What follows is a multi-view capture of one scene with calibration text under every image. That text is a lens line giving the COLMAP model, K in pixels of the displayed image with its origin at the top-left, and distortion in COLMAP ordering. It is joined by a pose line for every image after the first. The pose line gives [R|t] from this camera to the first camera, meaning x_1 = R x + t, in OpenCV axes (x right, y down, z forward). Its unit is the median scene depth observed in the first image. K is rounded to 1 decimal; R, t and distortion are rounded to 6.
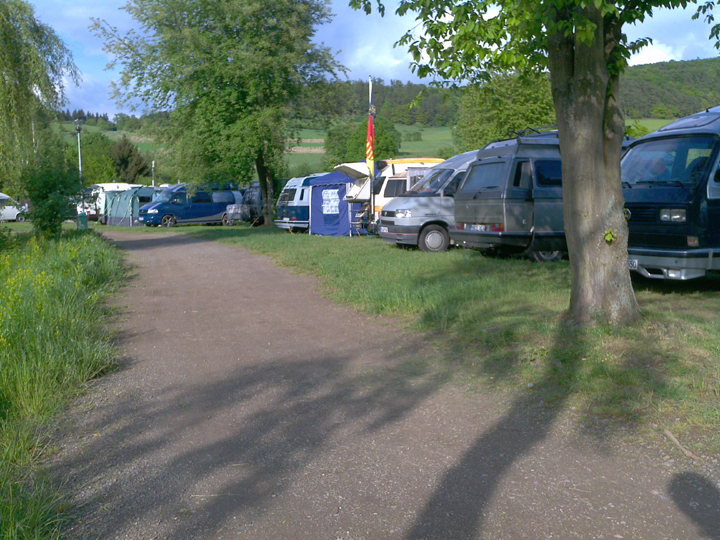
lens RADIAL K [[741.4, 0, 369.4], [0, 741.4, 271.7], [0, 0, 1]] dist [0.142959, -0.533489]
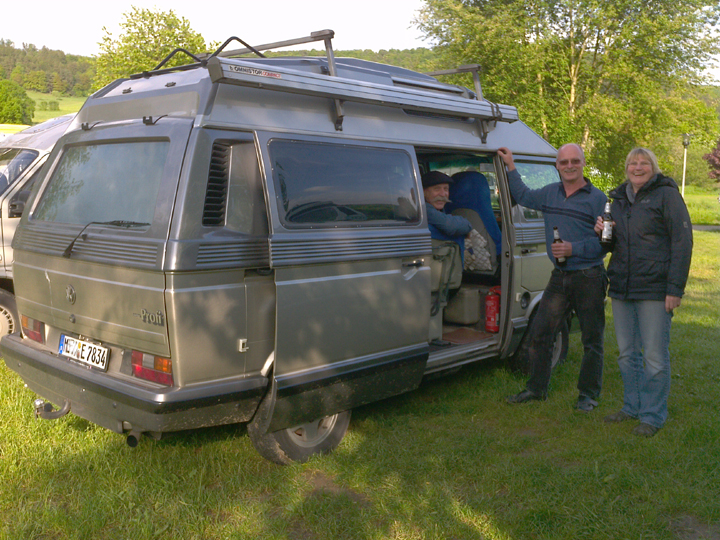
lens RADIAL K [[741.4, 0, 369.4], [0, 741.4, 271.7], [0, 0, 1]] dist [0.142959, -0.533489]
pose [[0.897056, -0.030139, 0.440888, 0.123189], [0.017739, 0.999323, 0.032221, -0.104388], [-0.441561, -0.021083, 0.896984, 0.712555]]
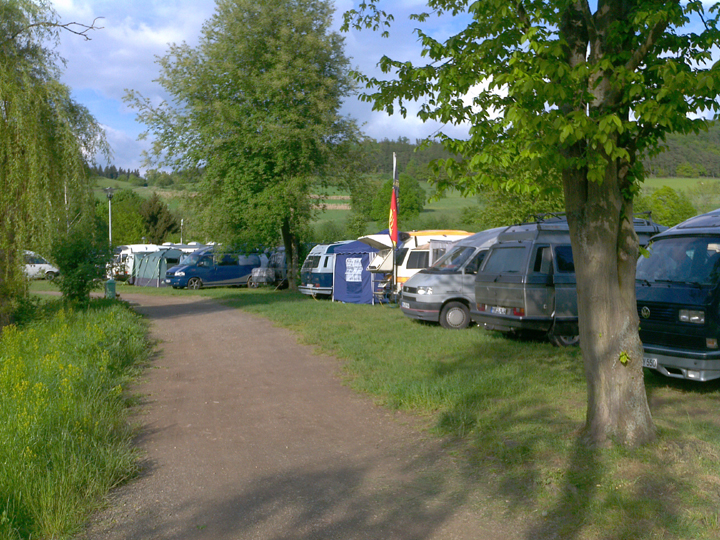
lens RADIAL K [[741.4, 0, 369.4], [0, 741.4, 271.7], [0, 0, 1]] dist [0.142959, -0.533489]
pose [[0.999387, 0.012664, -0.032635, 0.003645], [-0.015014, 0.997235, -0.072786, -0.037276], [0.031623, 0.073232, 0.996813, -0.012001]]
